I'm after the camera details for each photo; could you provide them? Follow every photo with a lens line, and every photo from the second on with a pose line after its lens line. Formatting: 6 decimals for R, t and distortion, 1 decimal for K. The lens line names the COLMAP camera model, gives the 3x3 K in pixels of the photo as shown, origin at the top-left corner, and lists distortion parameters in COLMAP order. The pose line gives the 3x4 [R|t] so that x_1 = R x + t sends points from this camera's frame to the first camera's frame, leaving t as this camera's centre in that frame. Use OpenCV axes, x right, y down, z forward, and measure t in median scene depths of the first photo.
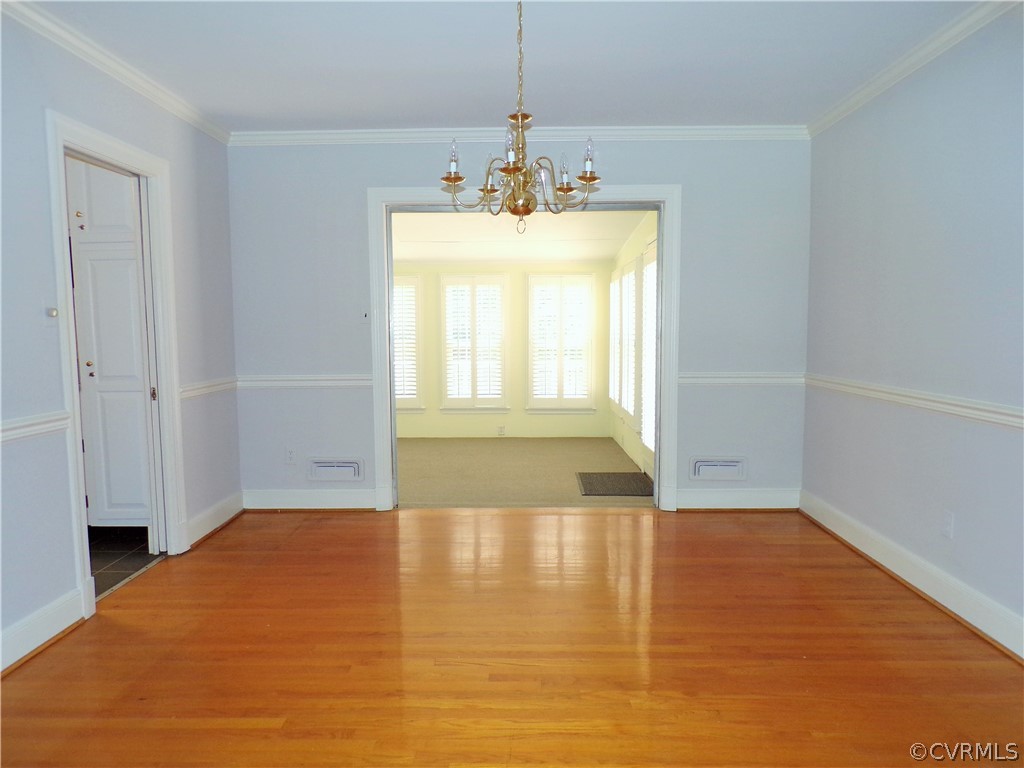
lens RADIAL K [[708.4, 0, 512.0], [0, 708.4, 384.0], [0, 0, 1]] dist [0.000037, 0.003925]
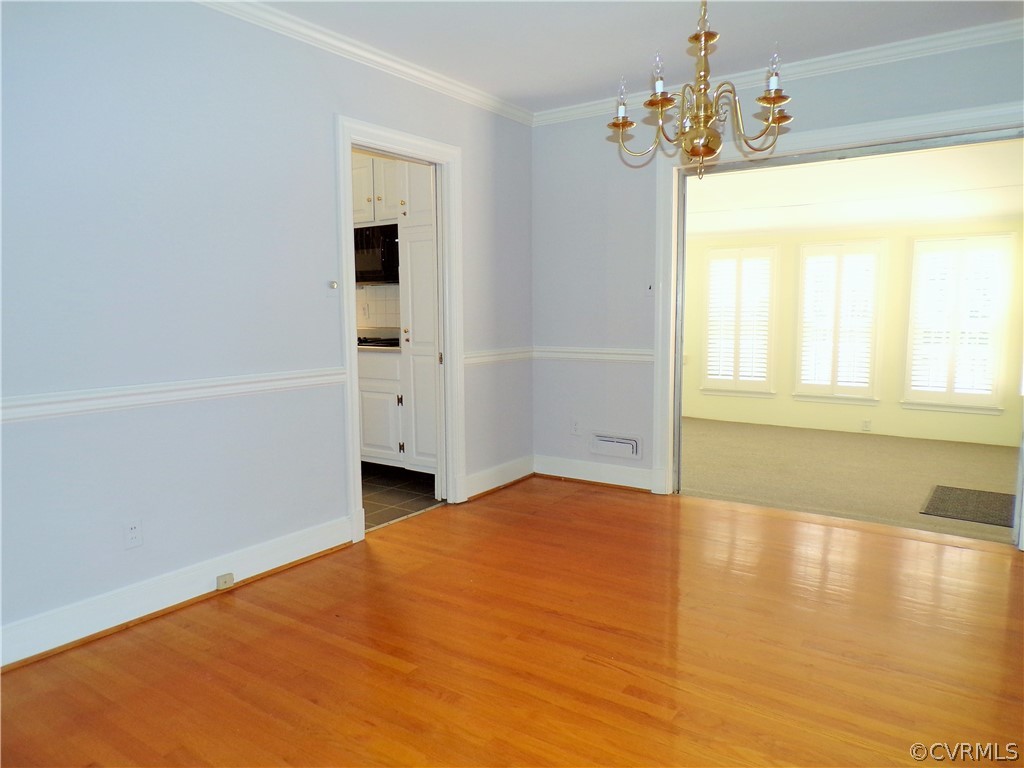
lens RADIAL K [[708.4, 0, 512.0], [0, 708.4, 384.0], [0, 0, 1]] dist [0.000037, 0.003925]
pose [[0.832034, 0.062276, -0.551218, 0.202189], [-0.047448, 0.998026, 0.041136, 0.002638], [0.552692, -0.008073, 0.833346, 0.119474]]
